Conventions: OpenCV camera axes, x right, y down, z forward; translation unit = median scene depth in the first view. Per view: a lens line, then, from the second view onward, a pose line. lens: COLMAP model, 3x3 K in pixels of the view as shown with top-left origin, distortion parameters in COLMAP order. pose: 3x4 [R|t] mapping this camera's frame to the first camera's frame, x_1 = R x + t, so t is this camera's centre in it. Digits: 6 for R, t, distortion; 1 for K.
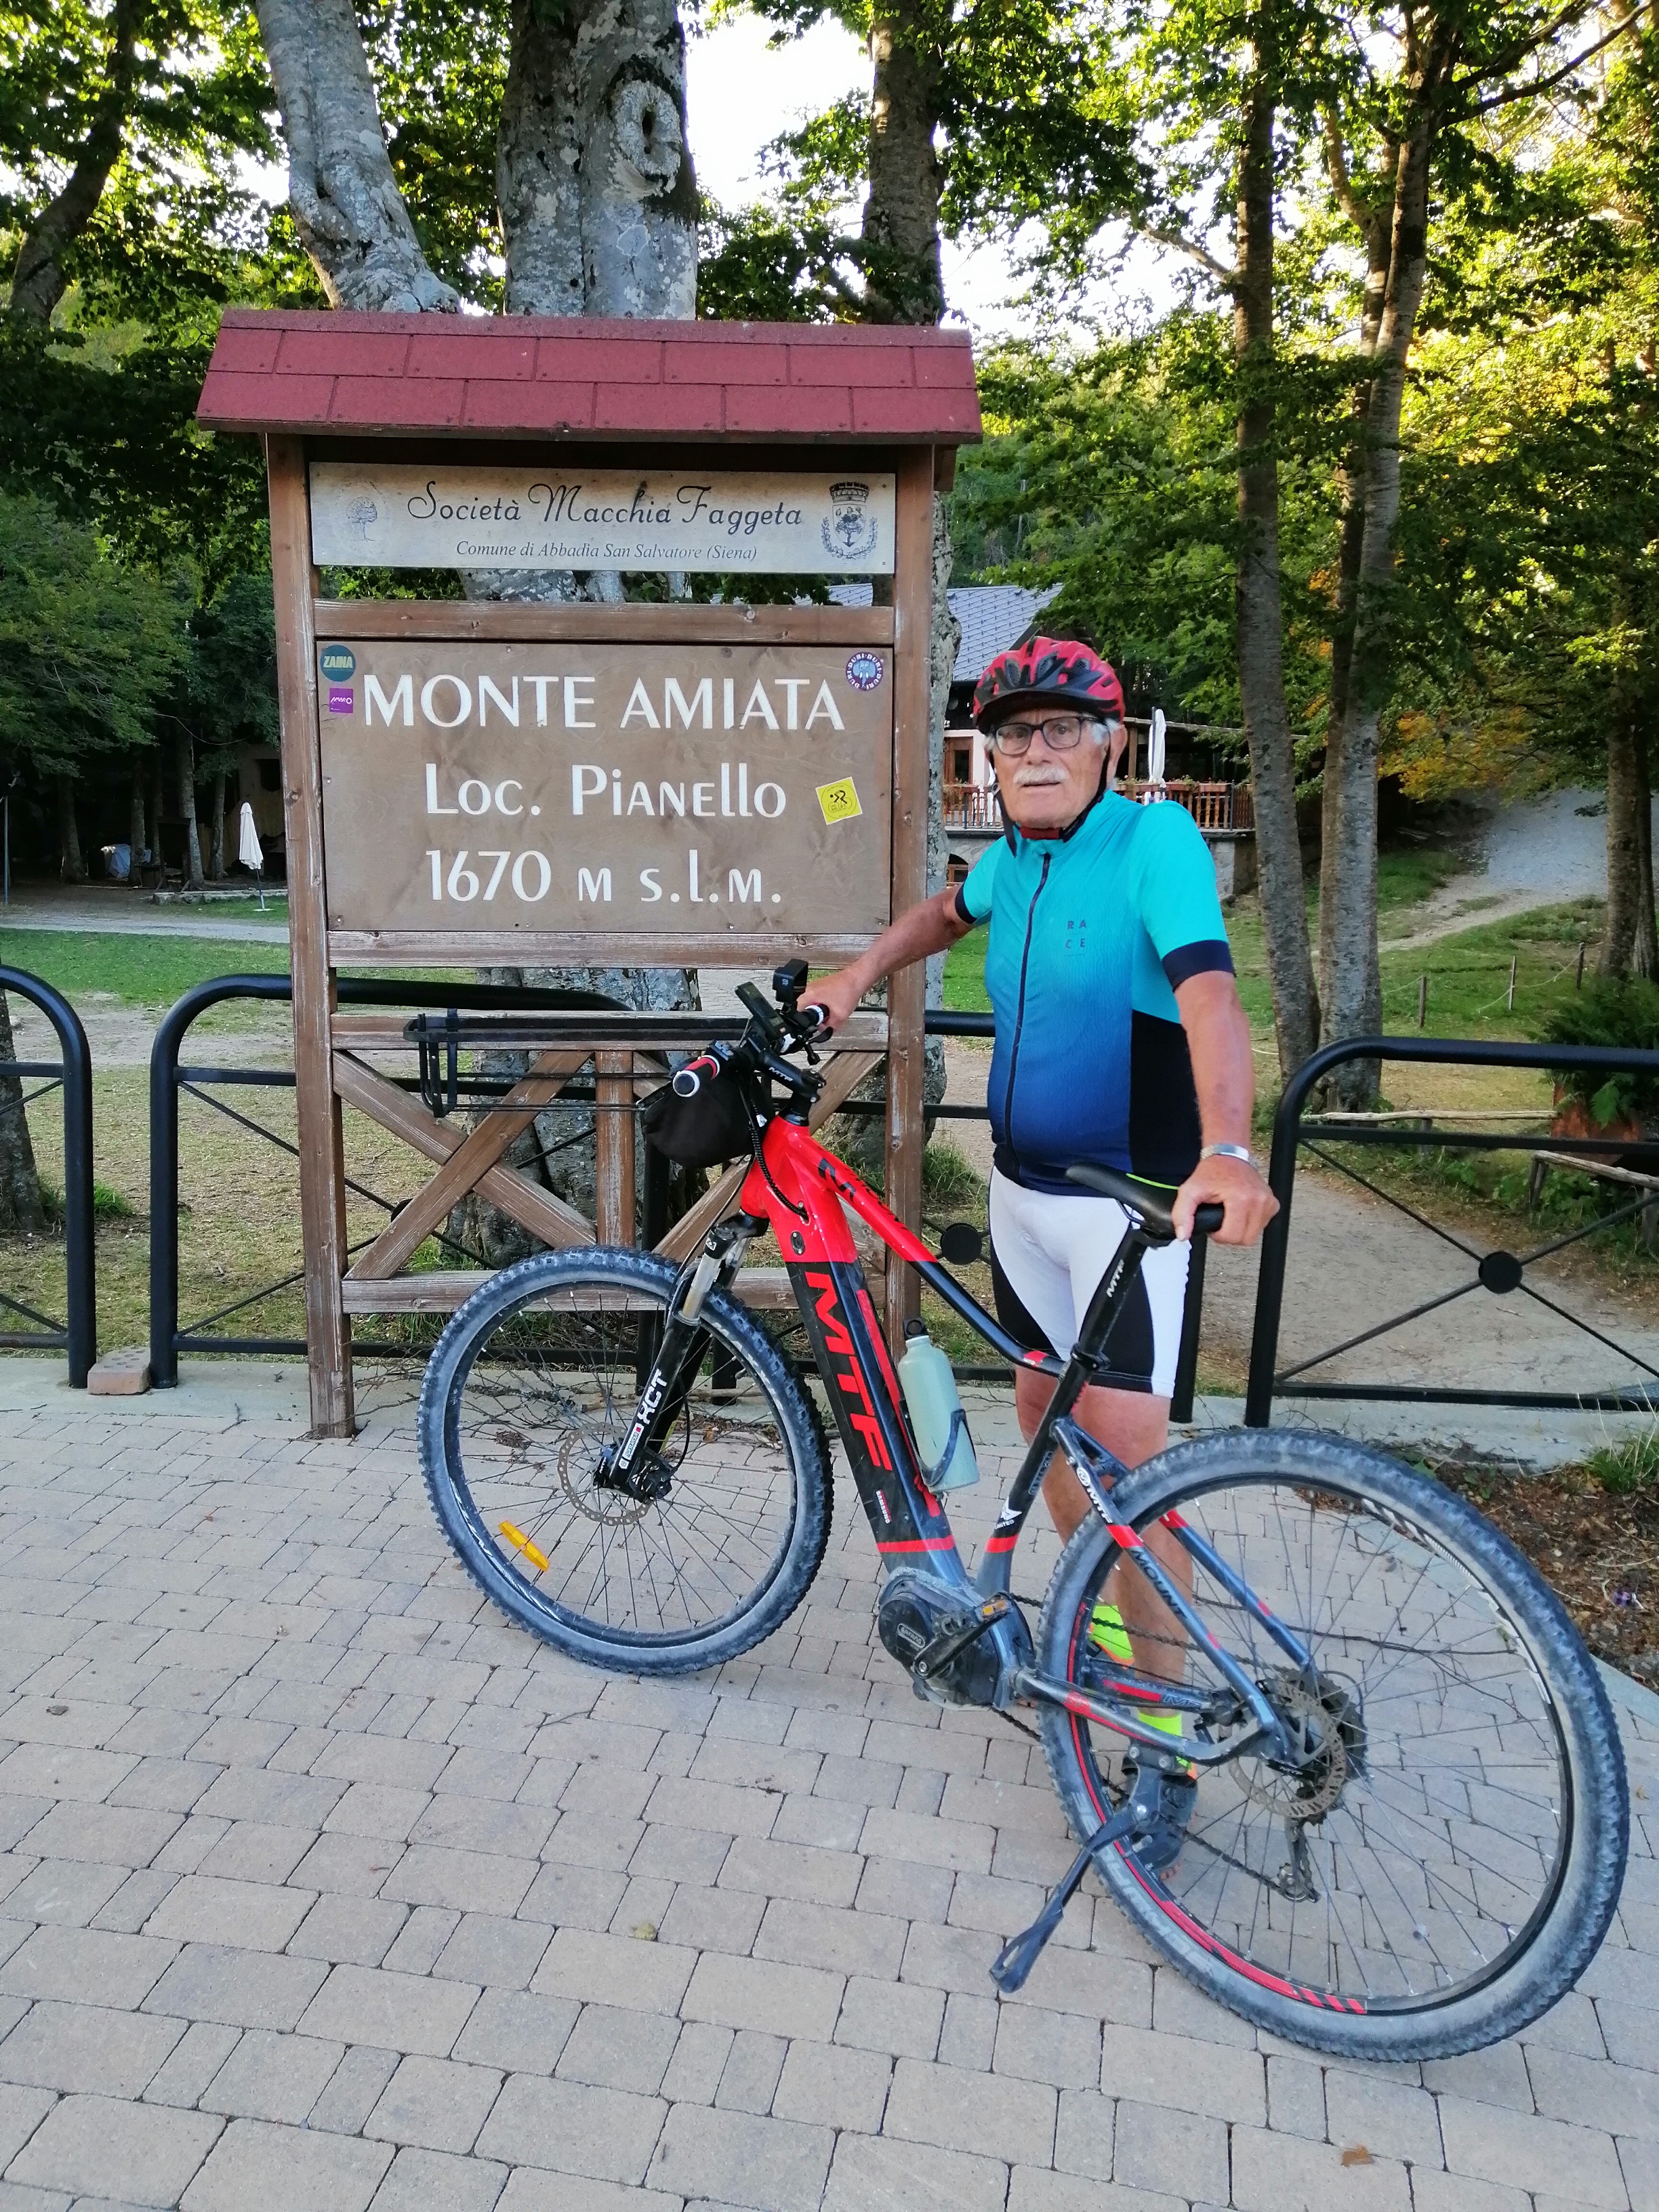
lens RADIAL K [[1724.6, 0, 853.4], [0, 1724.6, 1121.1], [0, 0, 1]] dist [0.006707, 0.043446]
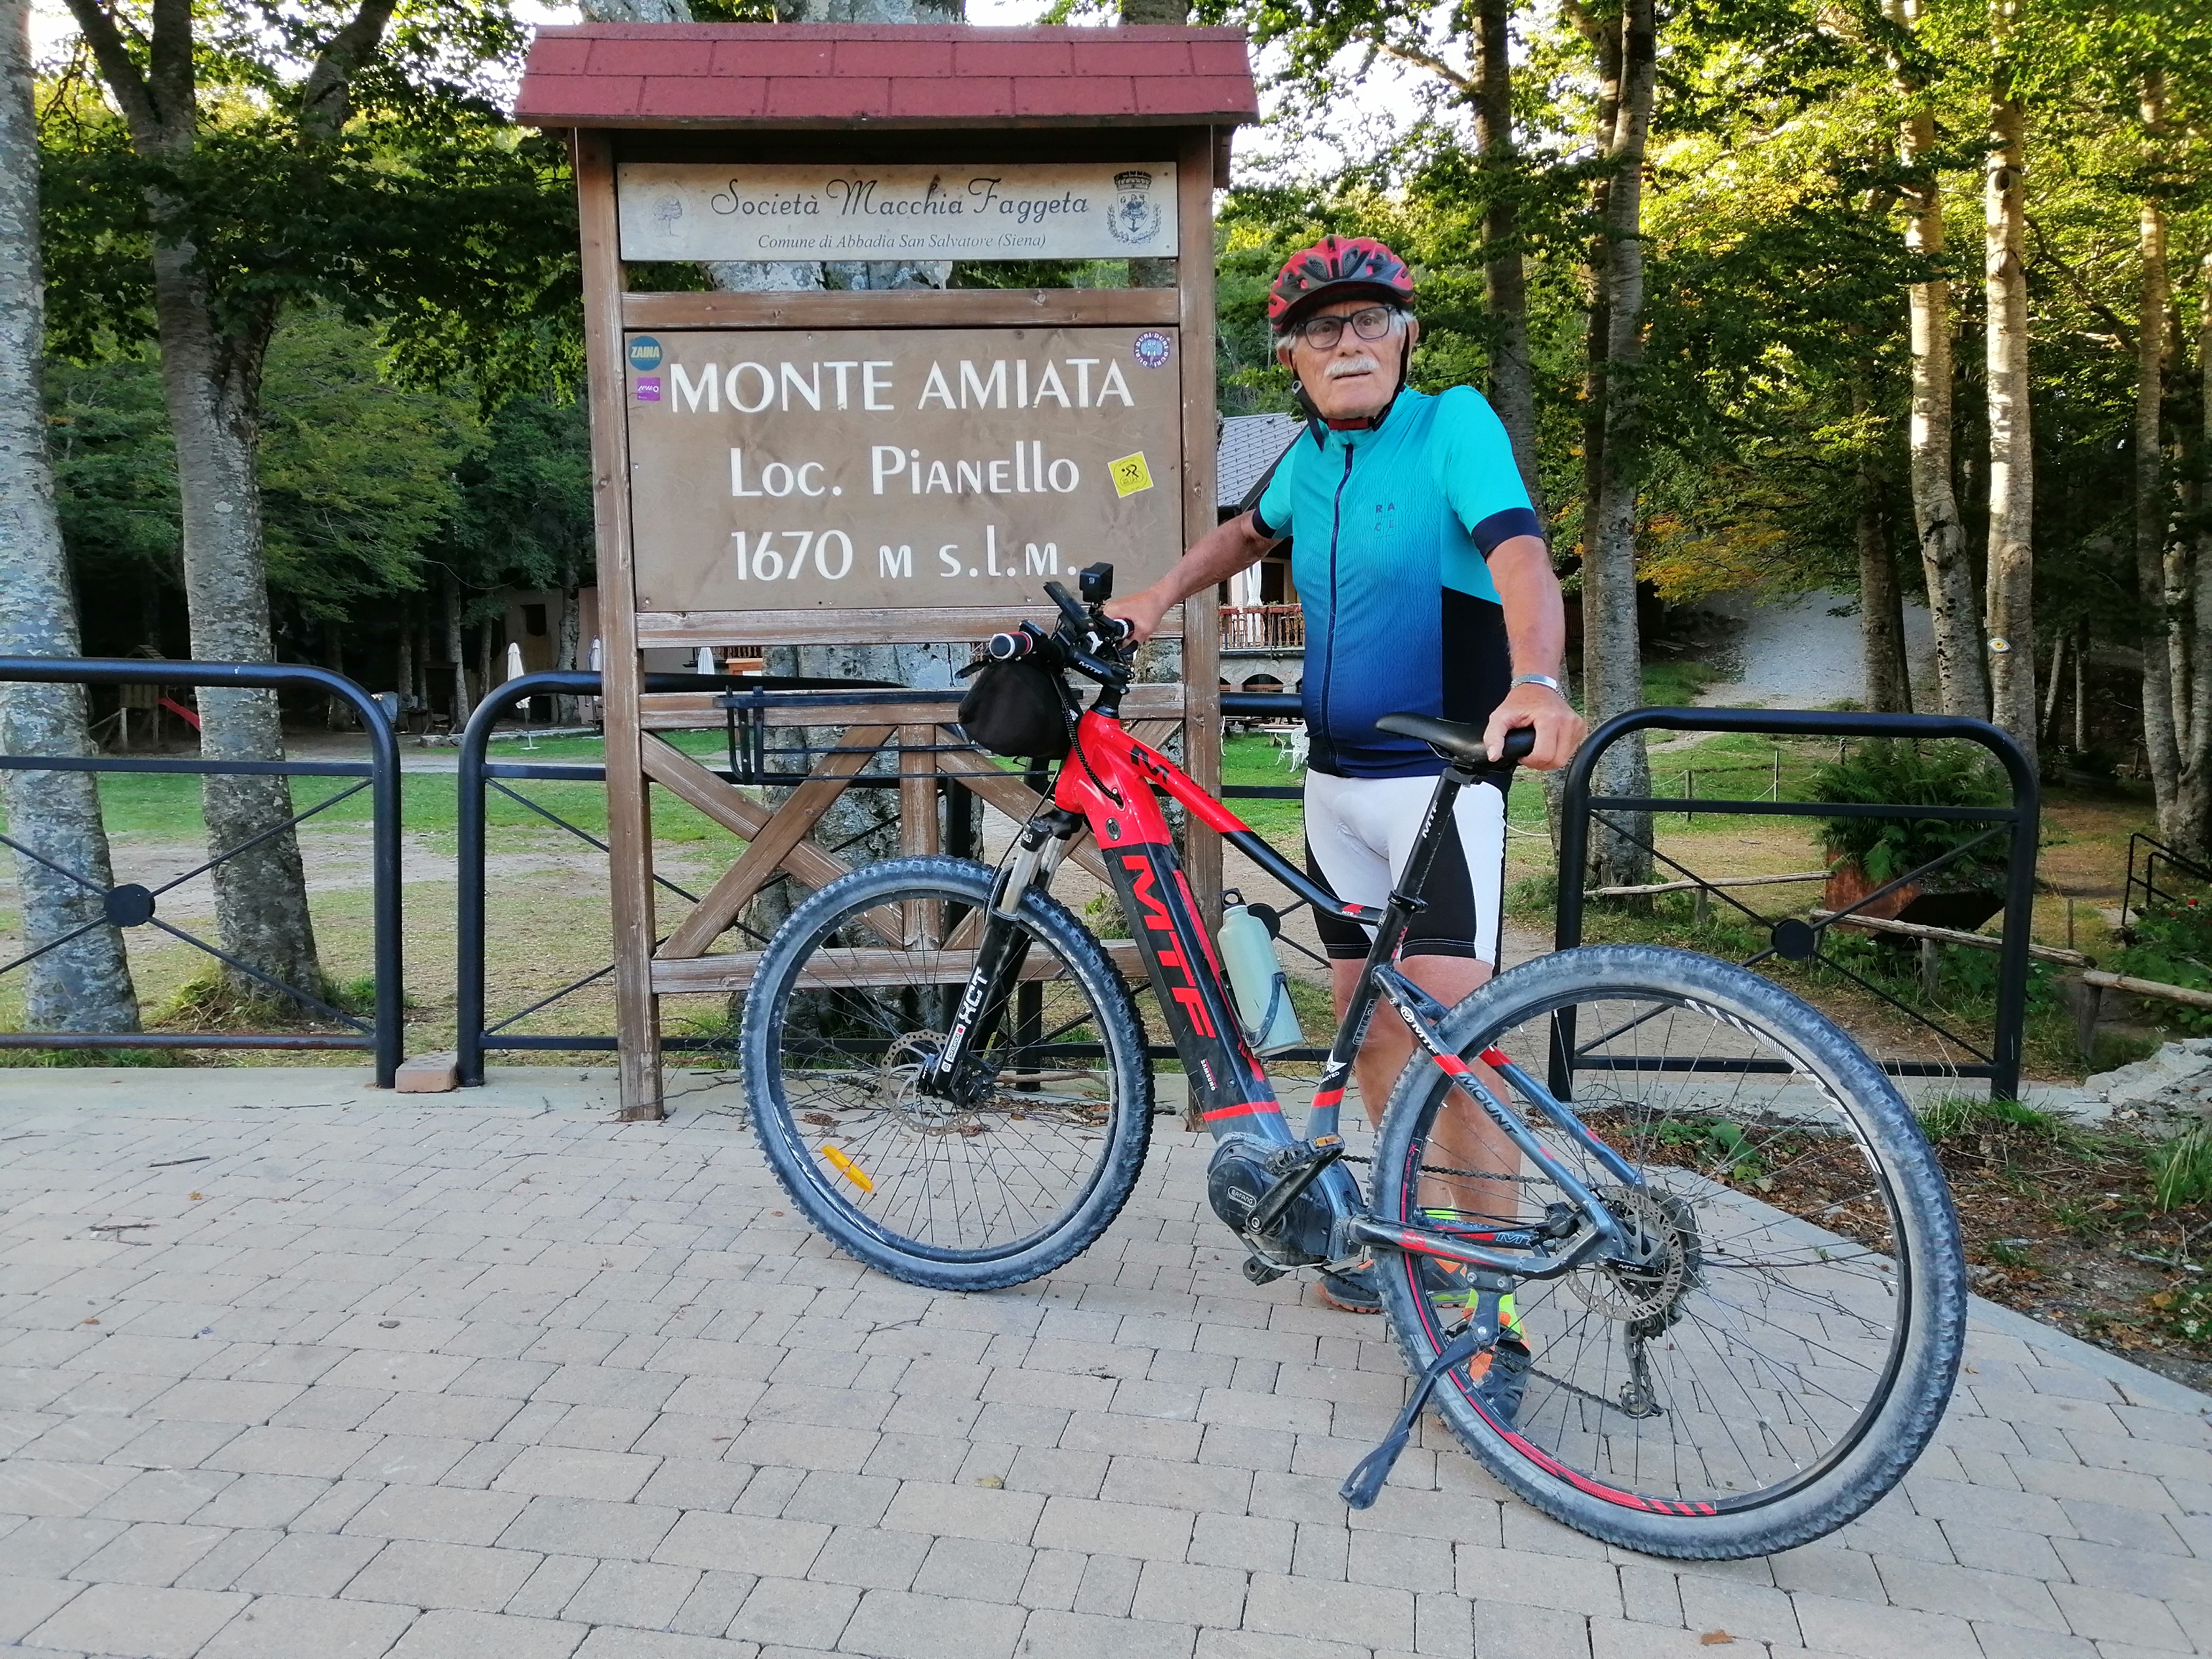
lens RADIAL K [[1737.8, 0, 1125.5], [0, 1737.8, 853.4], [0, 0, 1]] dist [0.008073, 0.046797]
pose [[0.999553, -0.028971, 0.007379, -0.025631], [0.029457, 0.996548, -0.077615, 0.121304], [-0.005105, 0.077797, 0.996956, -0.020955]]
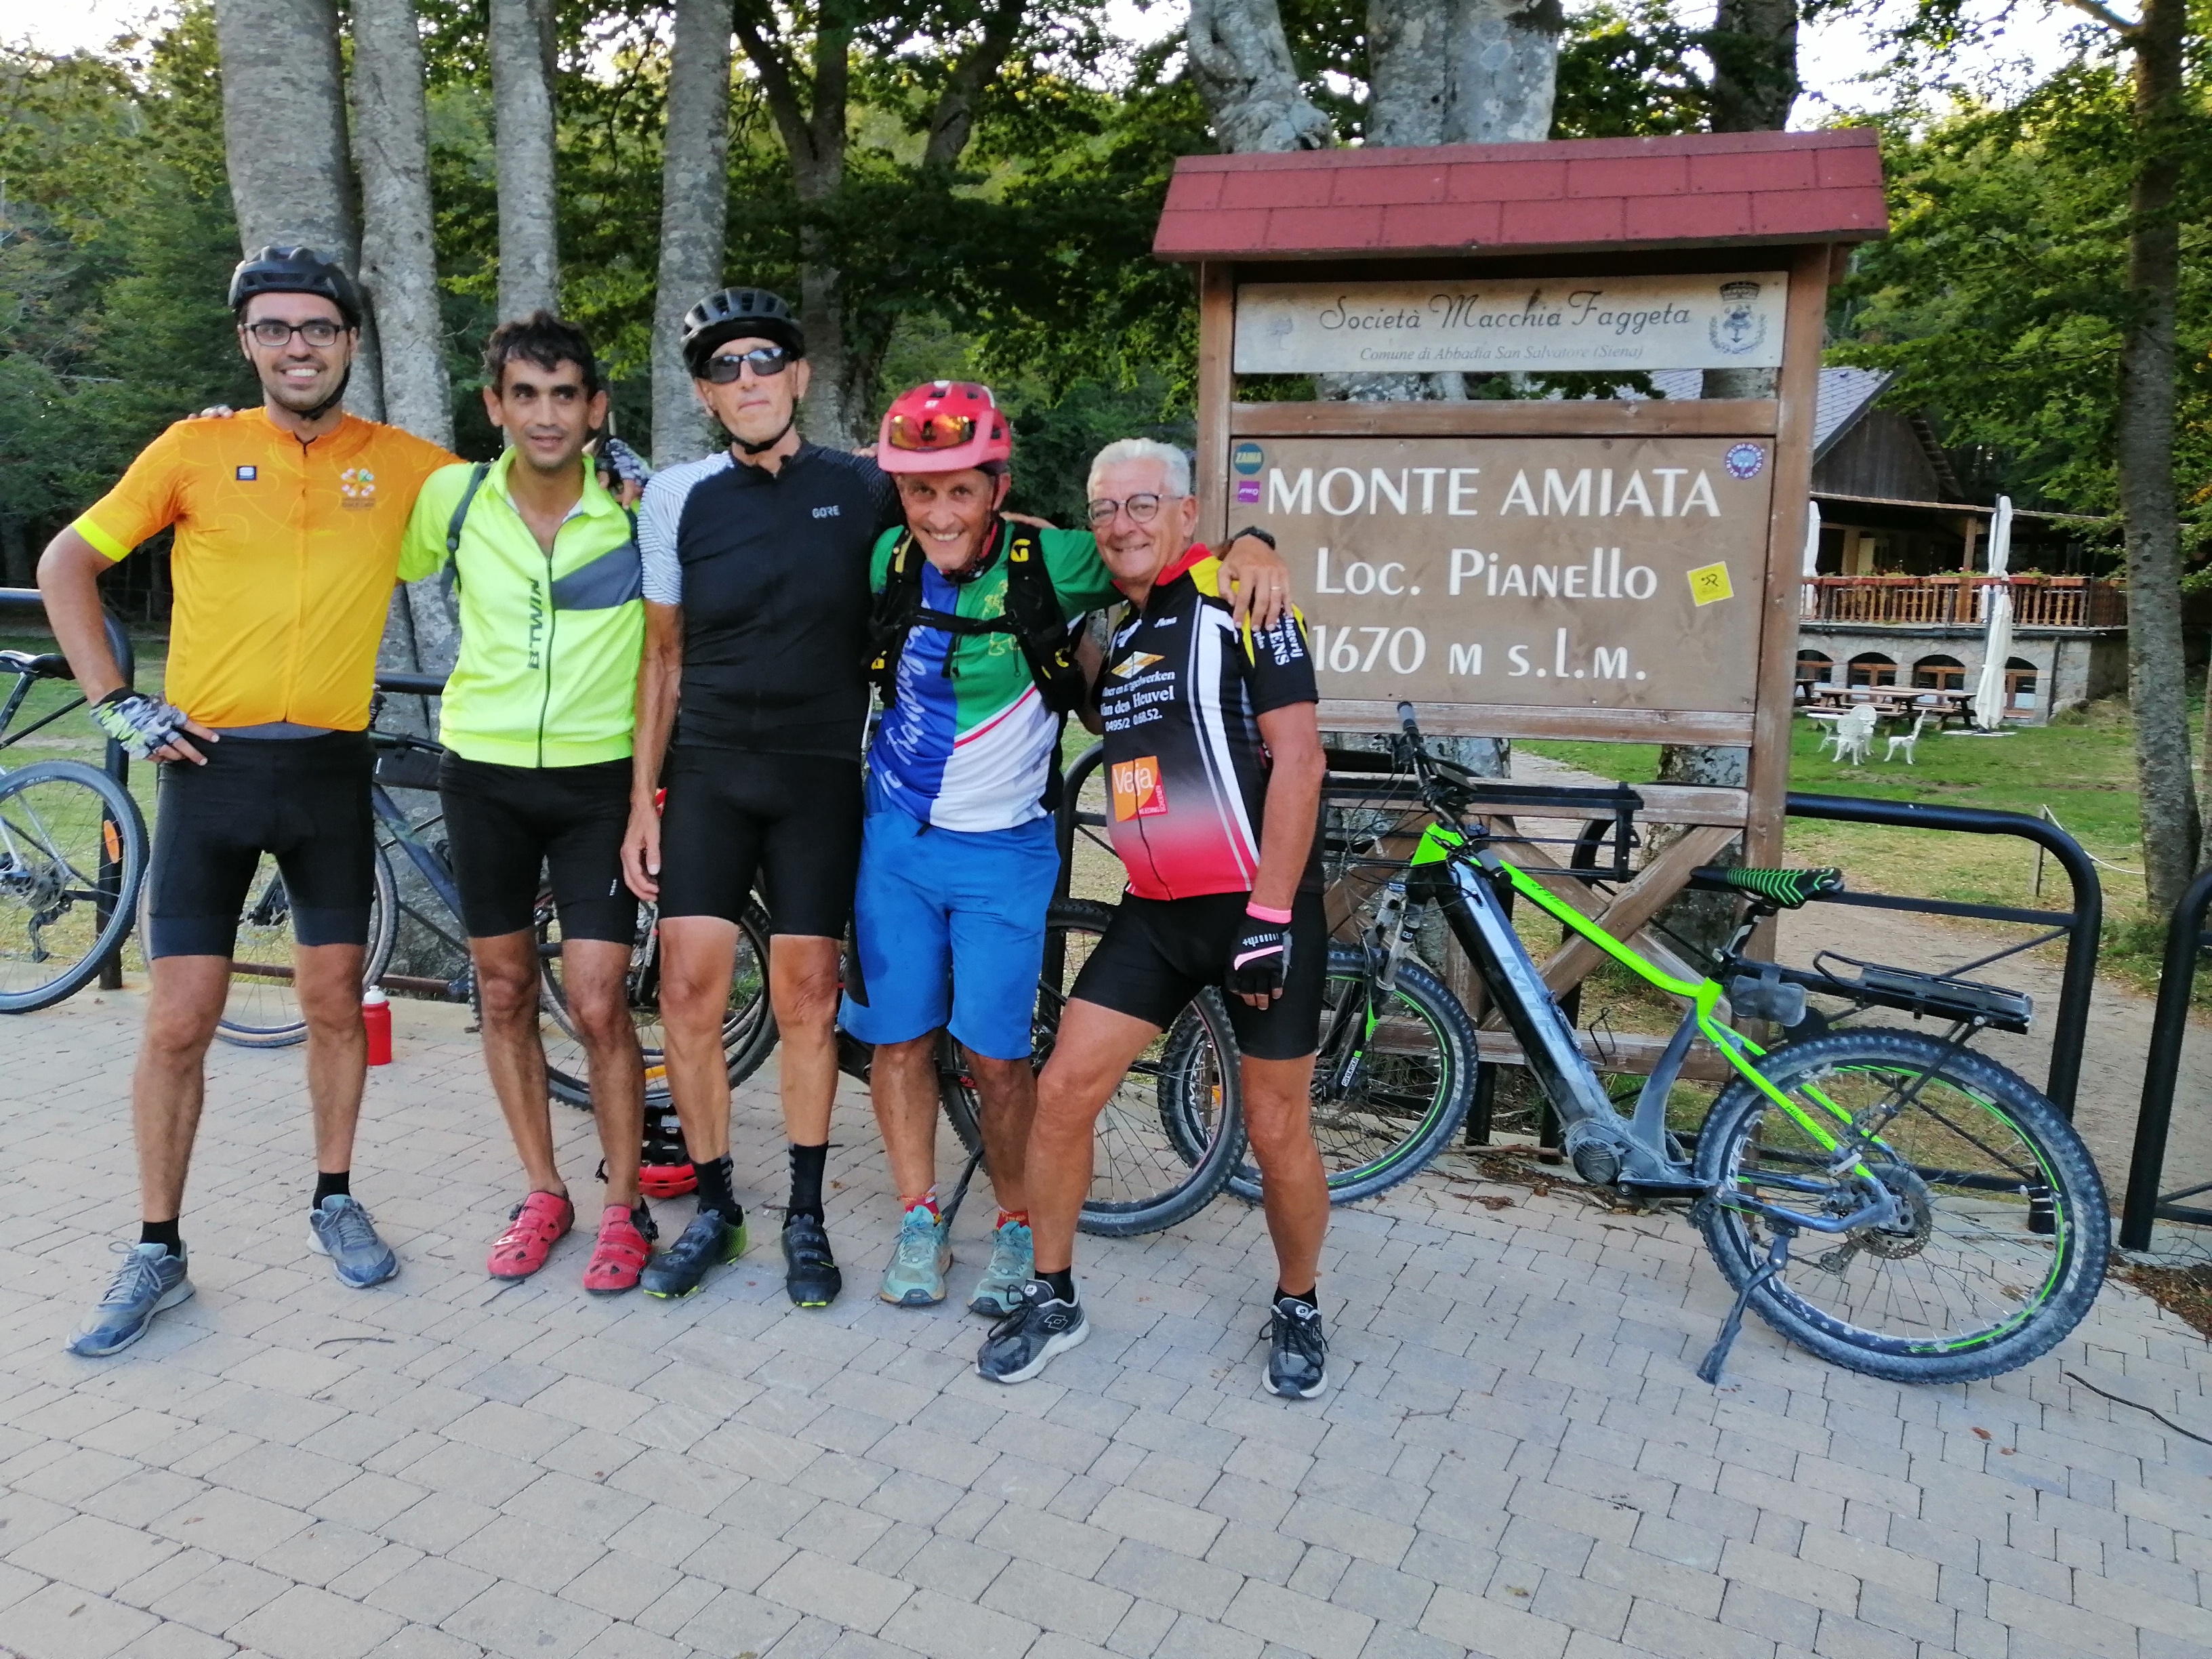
lens RADIAL K [[1755.3, 0, 1110.4], [0, 1755.3, 838.5], [0, 0, 1]] dist [0.012805, 0.047955]
pose [[0.960138, 0.051088, -0.274818, -0.056019], [-0.063056, 0.997400, -0.034886, 0.026849], [0.272321, 0.050824, 0.960863, -0.109320]]
